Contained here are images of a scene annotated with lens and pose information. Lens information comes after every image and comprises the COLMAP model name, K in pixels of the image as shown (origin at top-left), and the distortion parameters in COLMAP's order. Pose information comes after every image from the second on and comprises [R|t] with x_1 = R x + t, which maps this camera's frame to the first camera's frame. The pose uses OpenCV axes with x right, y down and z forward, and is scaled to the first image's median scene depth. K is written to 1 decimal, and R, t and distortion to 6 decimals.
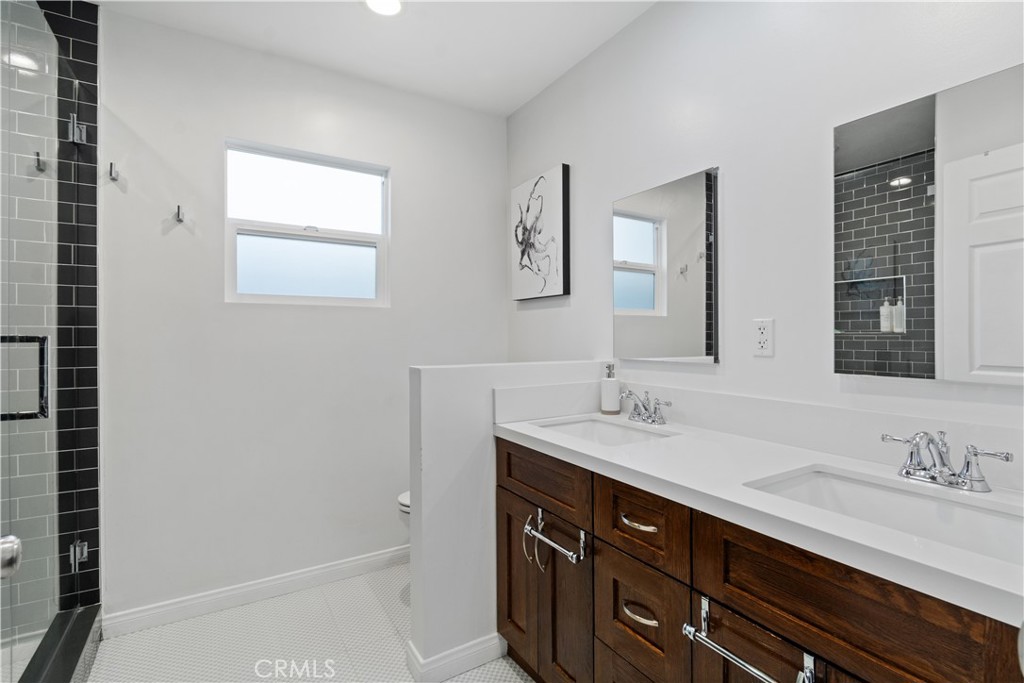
lens RADIAL K [[484.2, 0, 549.2], [0, 484.2, 335.2], [0, 0, 1]] dist [0.002991, -0.009491]
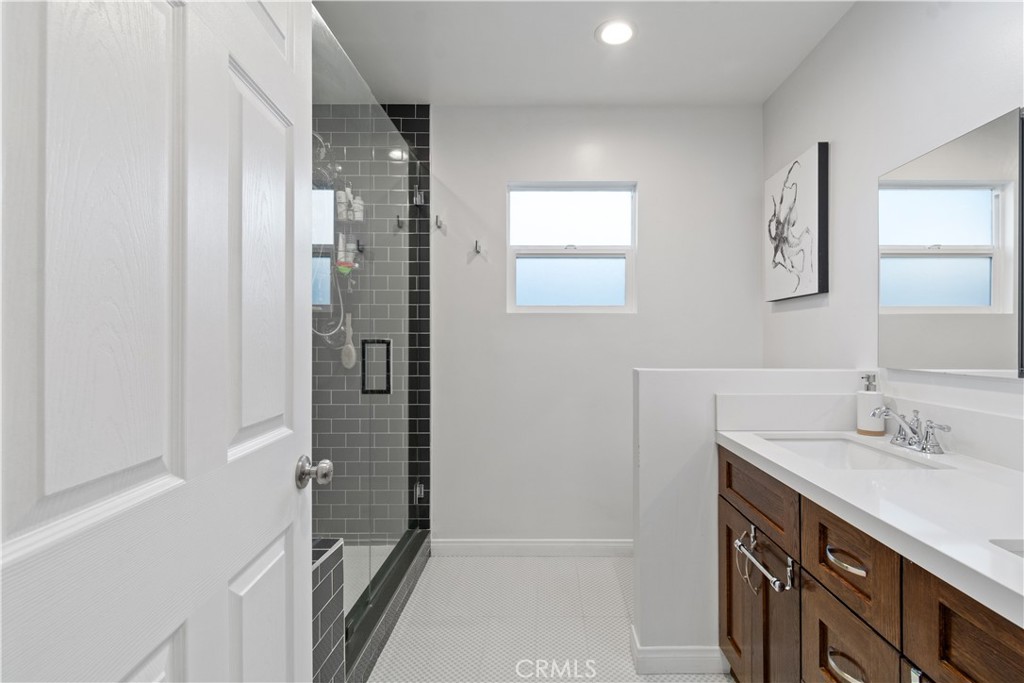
lens RADIAL K [[485.9, 0, 550.6], [0, 485.9, 339.7], [0, 0, 1]] dist [-0.002503, -0.001819]
pose [[0.834450, 0.001375, -0.551082, 0.142992], [-0.001065, 0.999999, 0.000882, 0.000212], [0.551082, -0.000149, 0.834451, 0.006025]]
